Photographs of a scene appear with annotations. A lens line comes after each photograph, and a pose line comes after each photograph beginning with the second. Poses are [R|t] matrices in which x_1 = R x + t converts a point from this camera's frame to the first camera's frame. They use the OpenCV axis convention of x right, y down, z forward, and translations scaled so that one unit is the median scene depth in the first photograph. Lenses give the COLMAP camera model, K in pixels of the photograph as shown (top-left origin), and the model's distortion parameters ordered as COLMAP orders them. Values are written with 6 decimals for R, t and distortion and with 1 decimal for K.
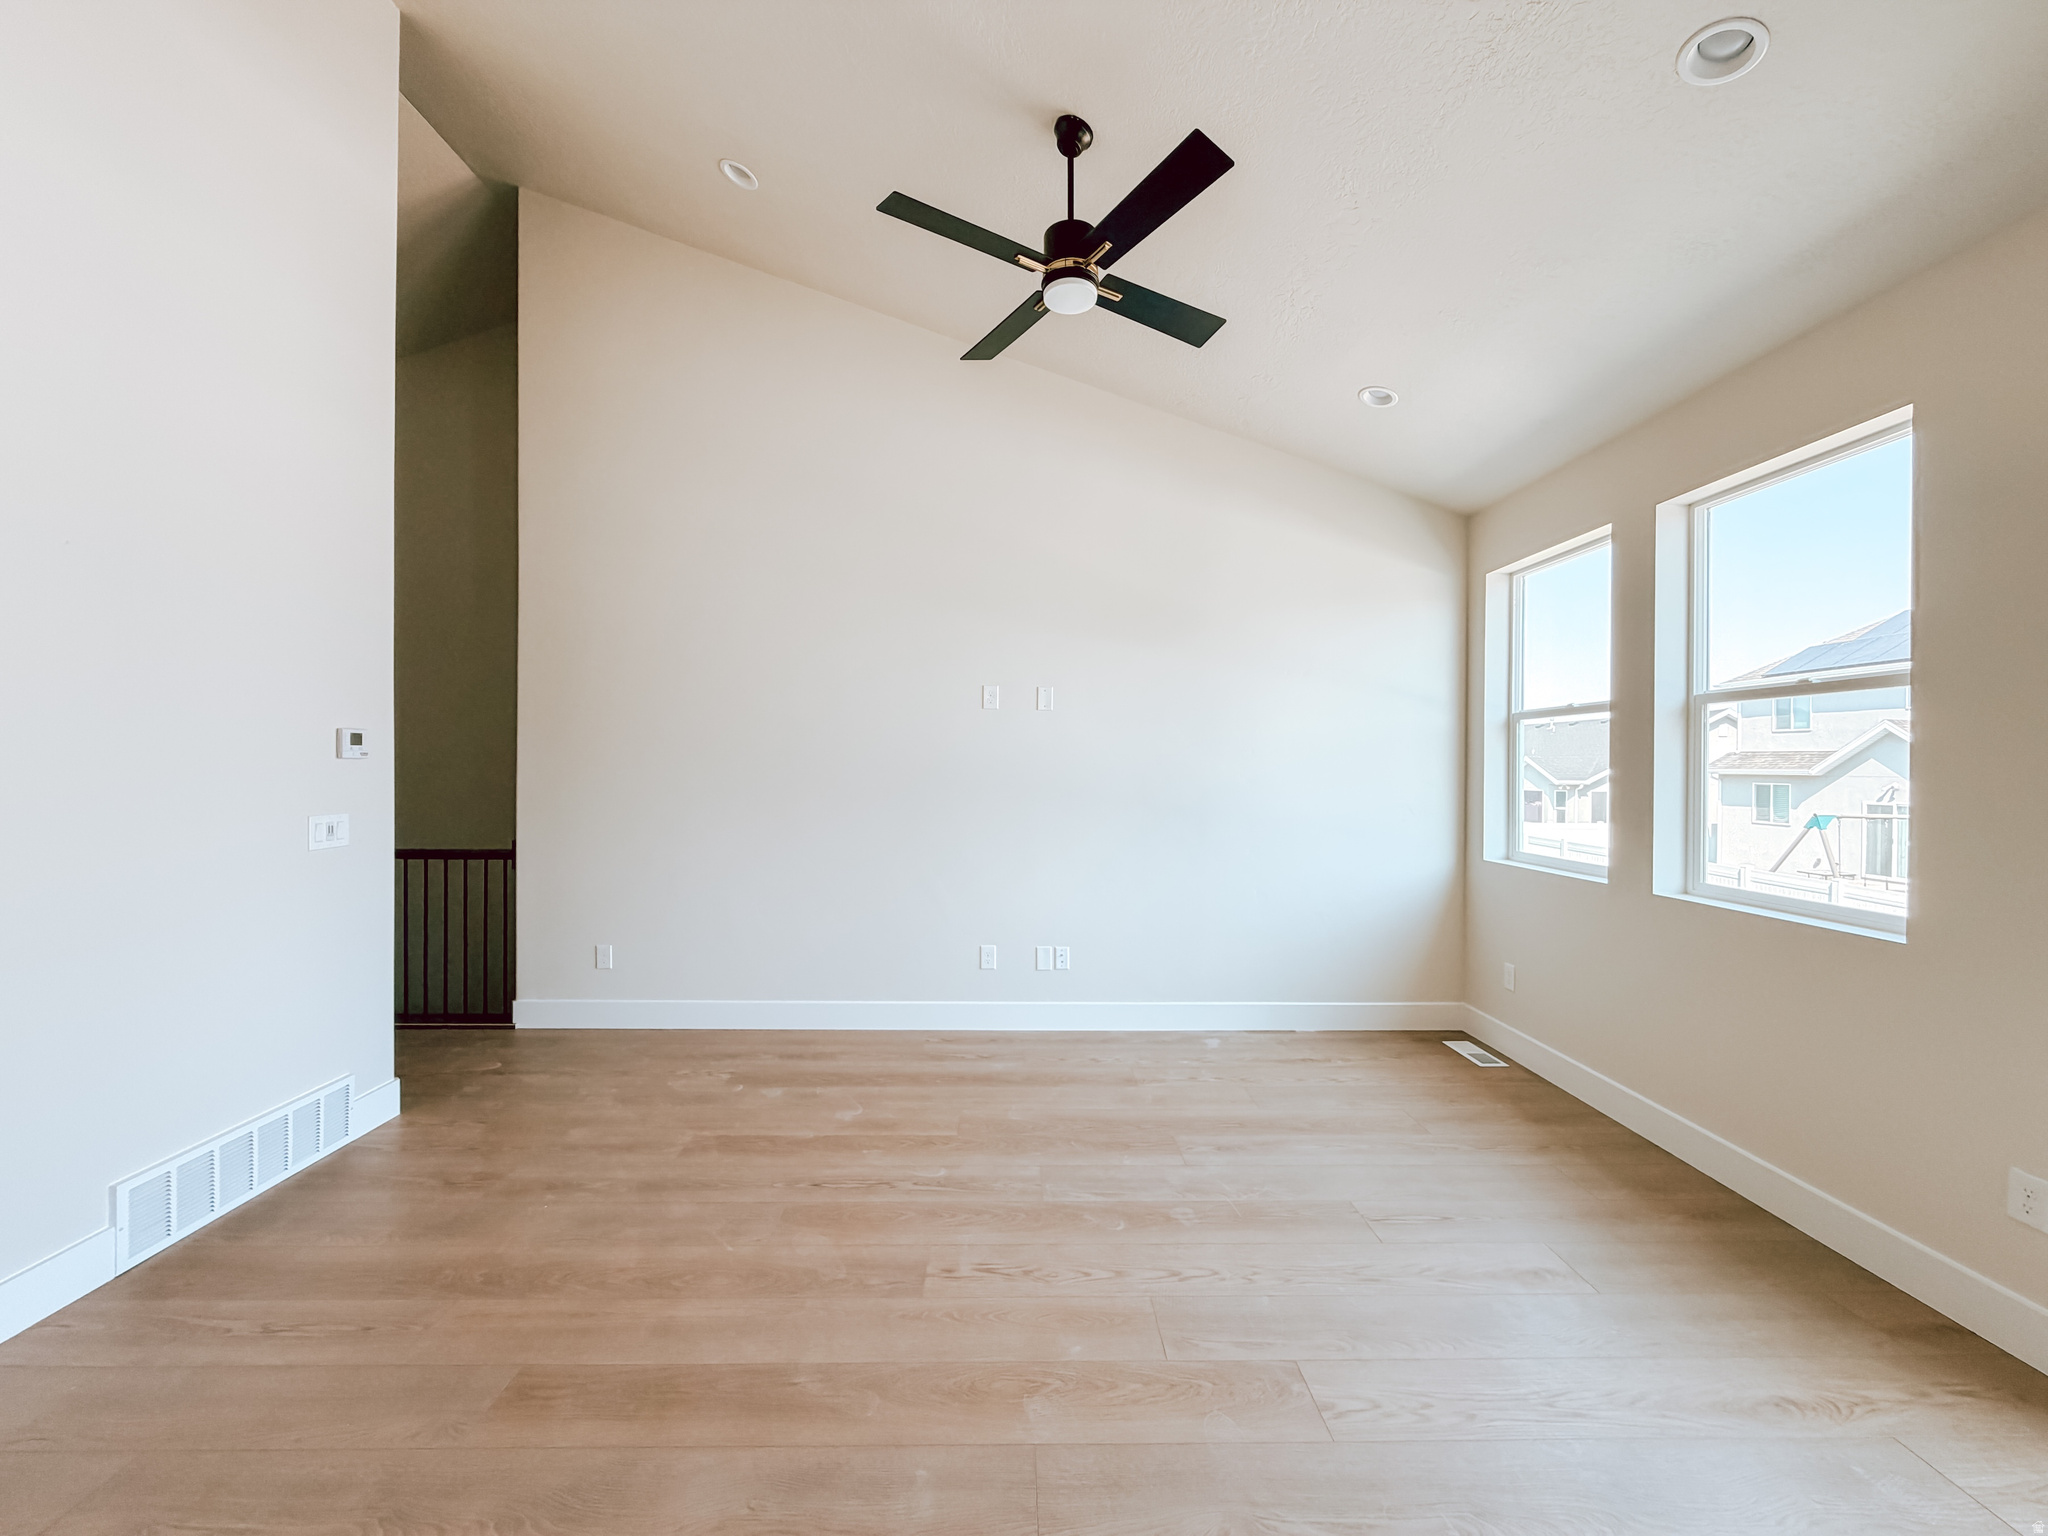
lens RADIAL K [[815.2, 0, 1024.0], [0, 815.2, 768.0], [0, 0, 1]] dist [-0.000647, 0.000022]
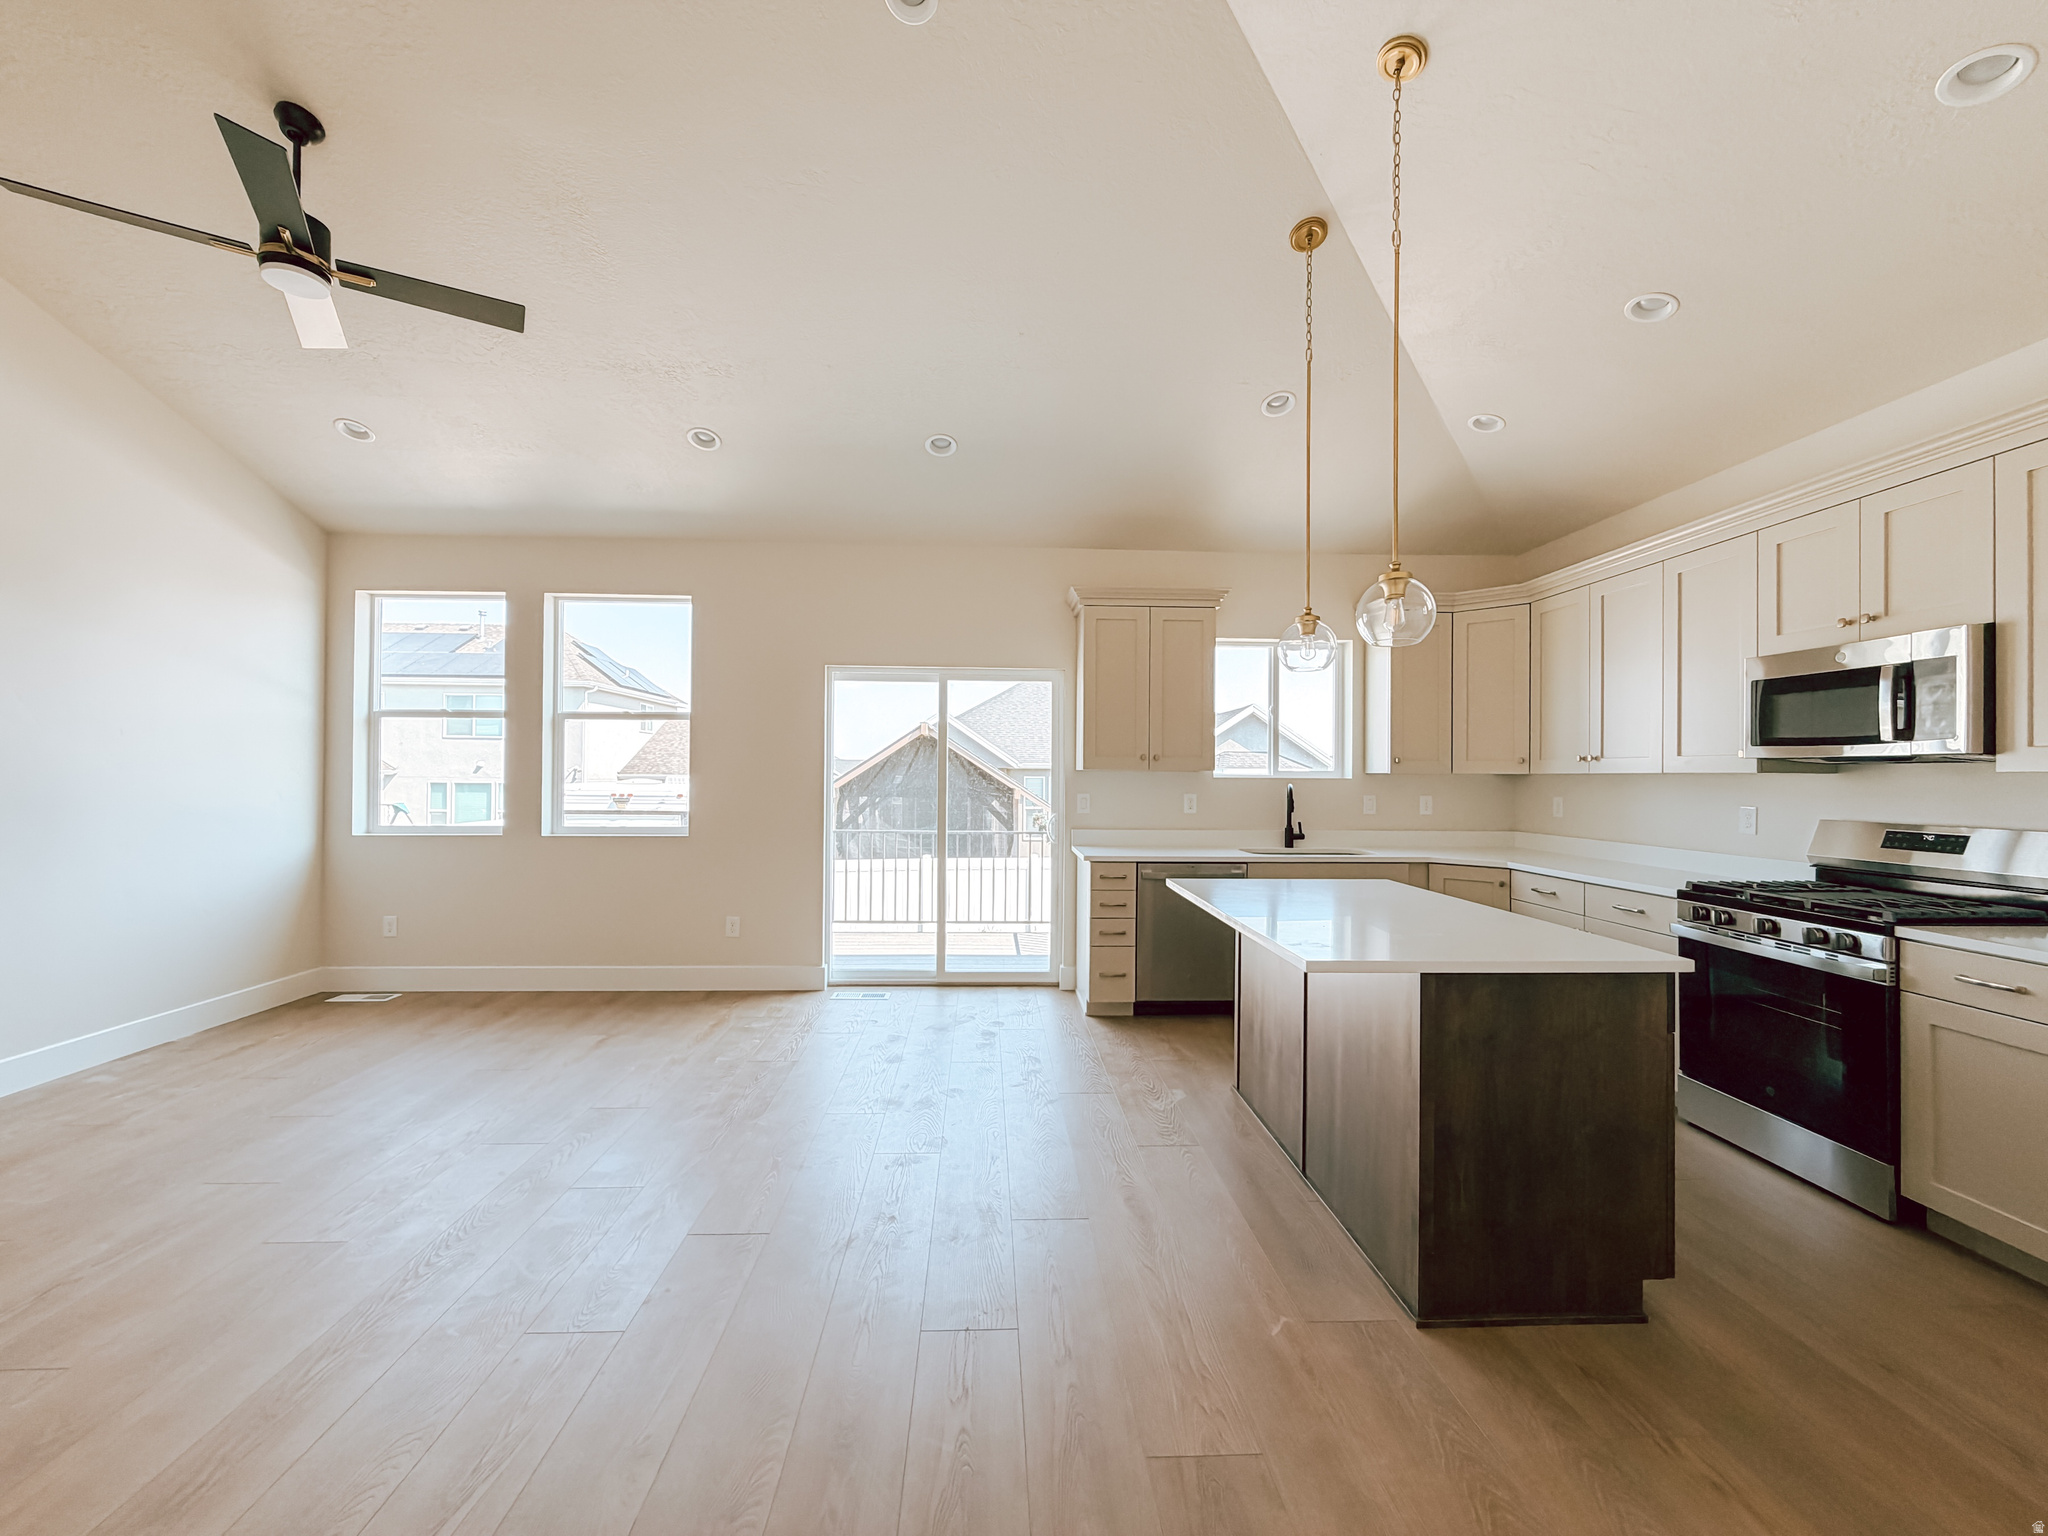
lens RADIAL K [[815.2, 0, 1024.0], [0, 815.2, 768.0], [0, 0, 1]] dist [-0.000647, 0.000022]
pose [[-0.025071, 0.003164, 0.999681, -0.655524], [0.003612, 0.999989, -0.003074, 0.024831], [-0.999679, 0.003534, -0.025082, 0.079165]]
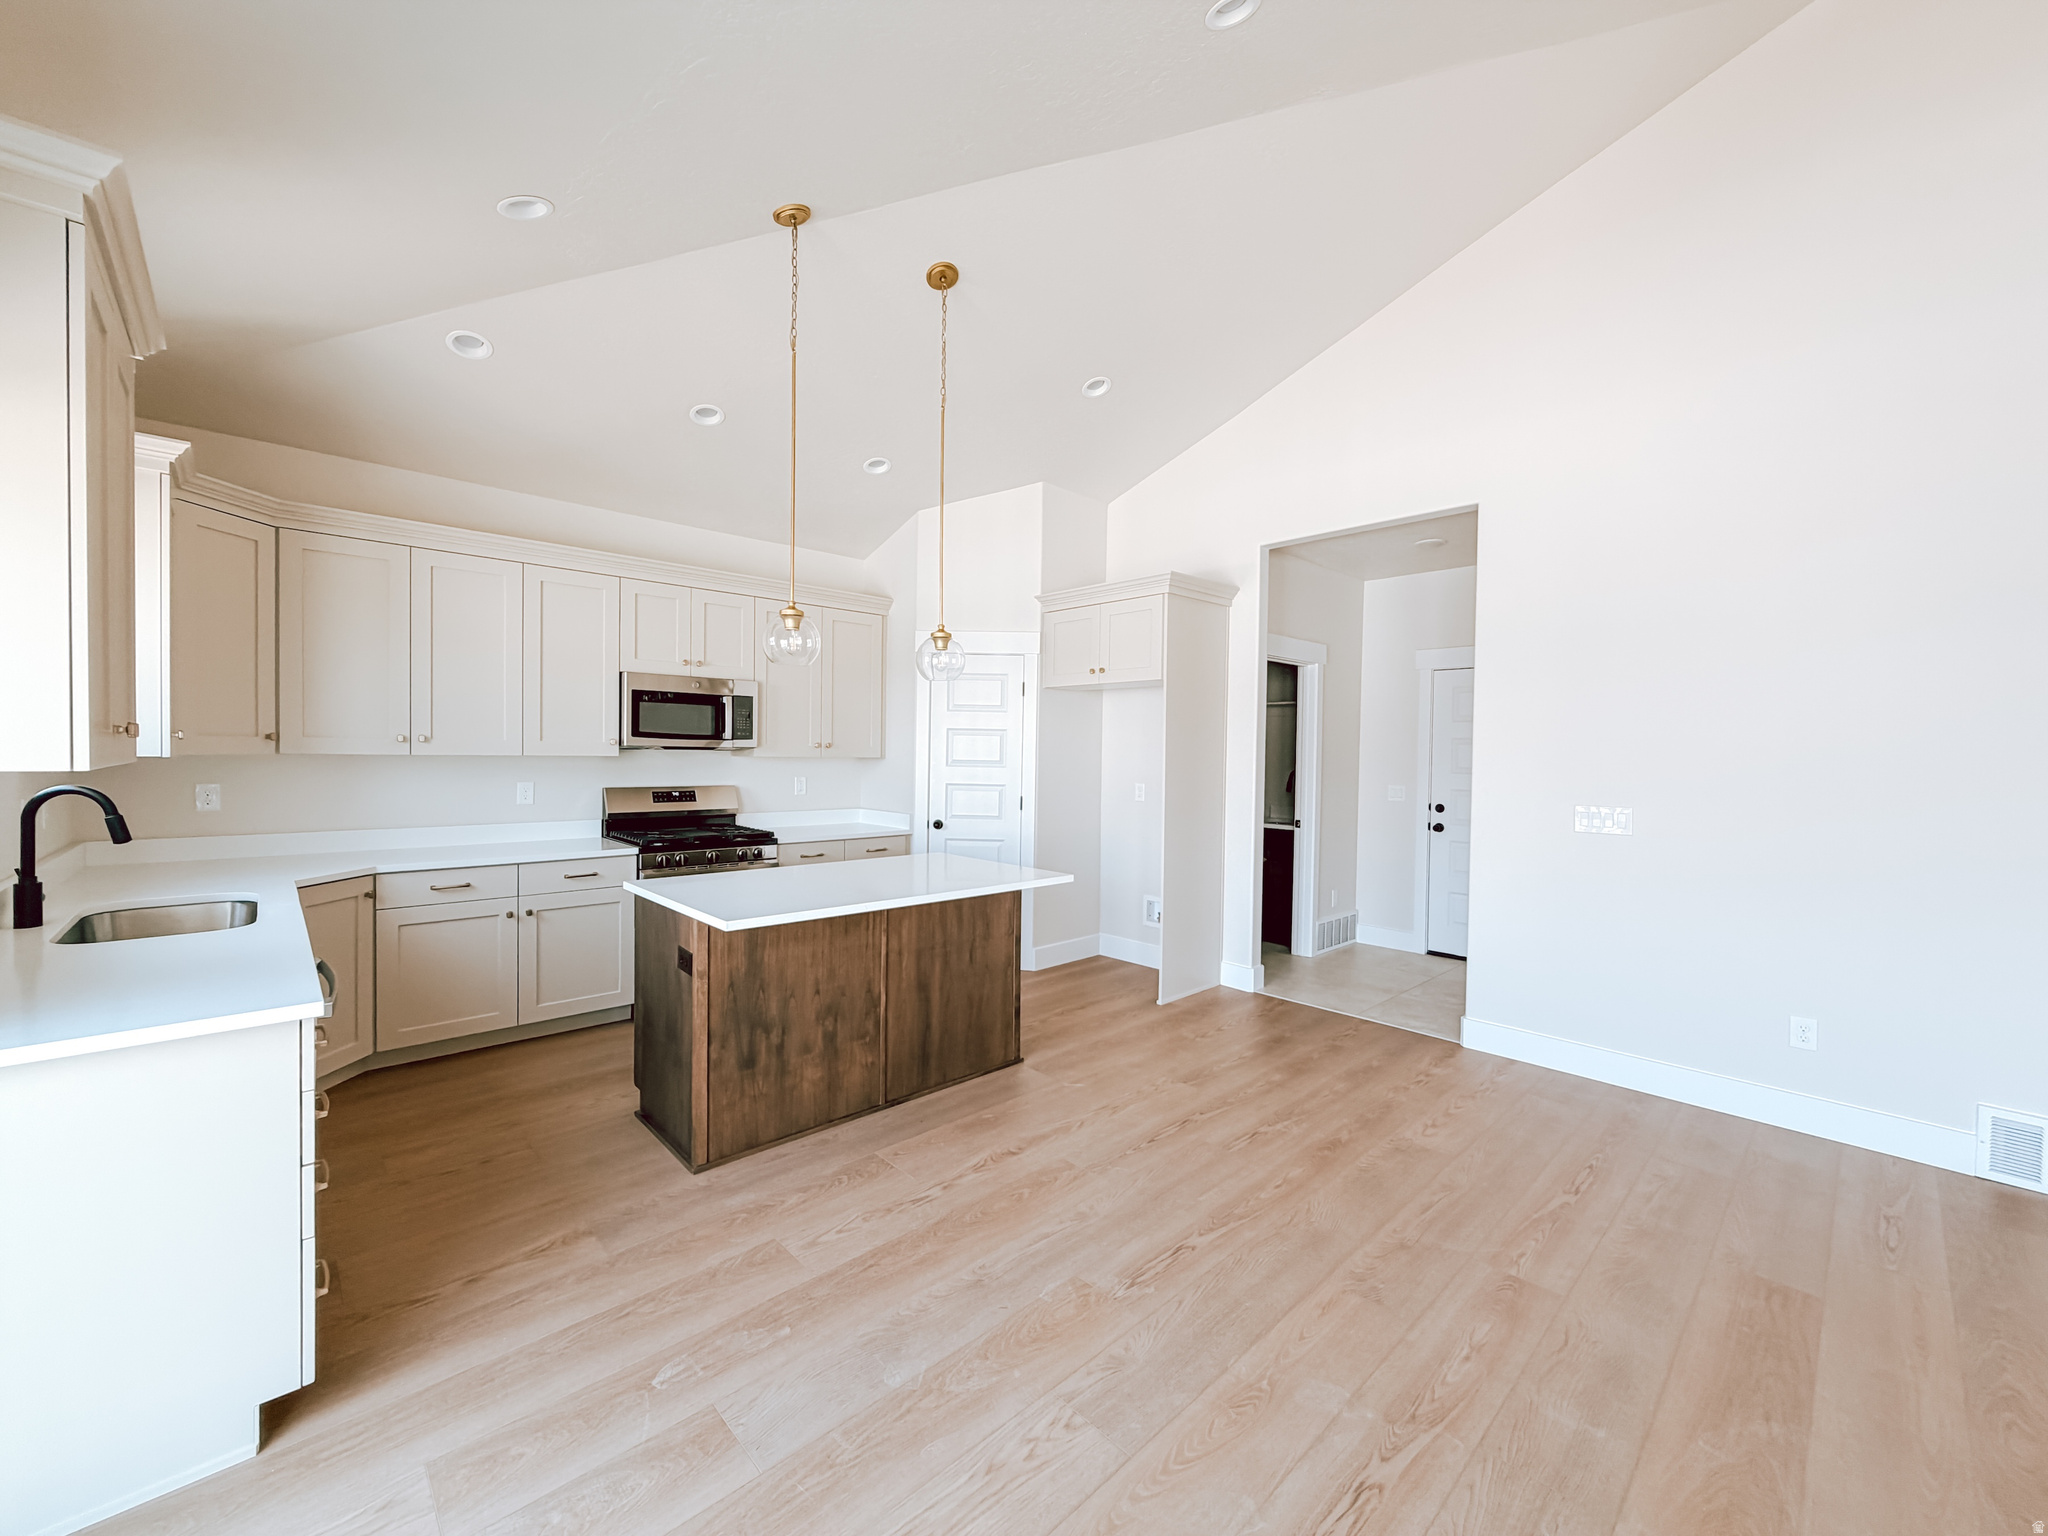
lens RADIAL K [[815.2, 0, 1024.0], [0, 815.2, 768.0], [0, 0, 1]] dist [-0.000647, 0.000022]
pose [[-0.735010, -0.001921, -0.678054, 0.410800], [-0.019768, 0.999632, 0.018597, 0.015975], [0.677768, 0.027073, -0.734777, 0.479282]]
